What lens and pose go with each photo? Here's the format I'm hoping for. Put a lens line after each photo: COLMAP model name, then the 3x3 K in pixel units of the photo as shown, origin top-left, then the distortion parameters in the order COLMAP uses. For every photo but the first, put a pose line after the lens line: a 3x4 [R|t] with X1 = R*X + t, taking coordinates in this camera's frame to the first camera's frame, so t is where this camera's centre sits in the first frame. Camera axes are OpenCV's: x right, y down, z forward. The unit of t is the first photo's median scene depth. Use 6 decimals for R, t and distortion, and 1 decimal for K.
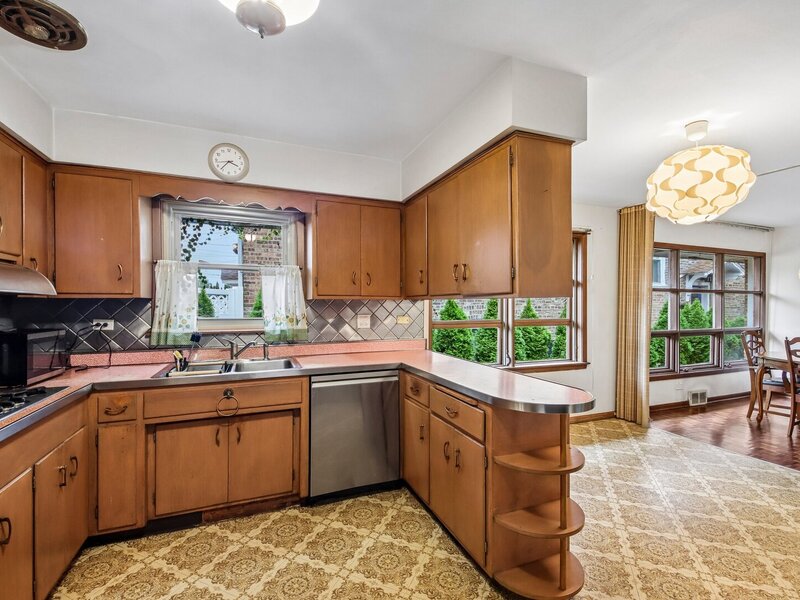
lens RADIAL K [[372.5, 0, 394.8], [0, 372.5, 304.8], [0, 0, 1]] dist [0.002100, -0.014253]
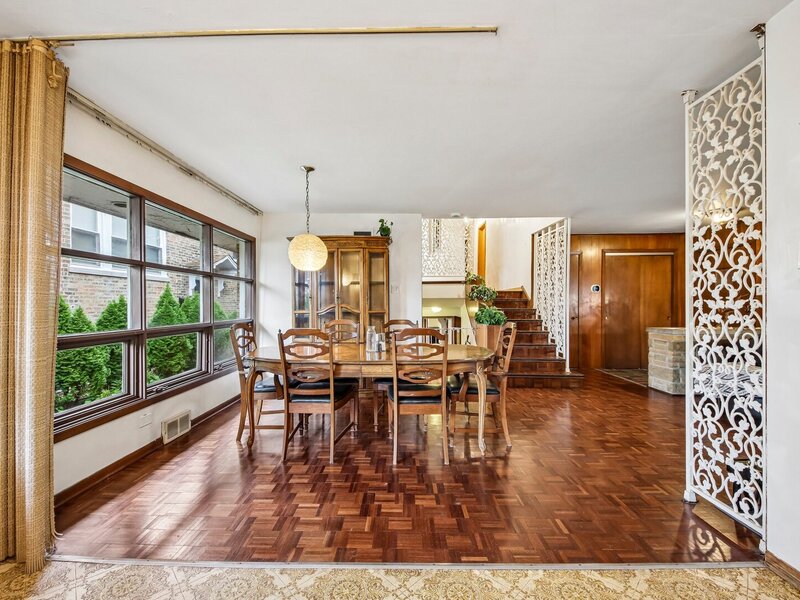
lens RADIAL K [[354.0, 0, 399.2], [0, 354.0, 302.7], [0, 0, 1]] dist [0.041294, -0.027726]
pose [[0.385919, 0.000854, 0.922532, 0.378140], [-0.000284, 1.000000, -0.000806, 0.025430], [-0.922532, 0.000049, 0.385920, 0.379710]]
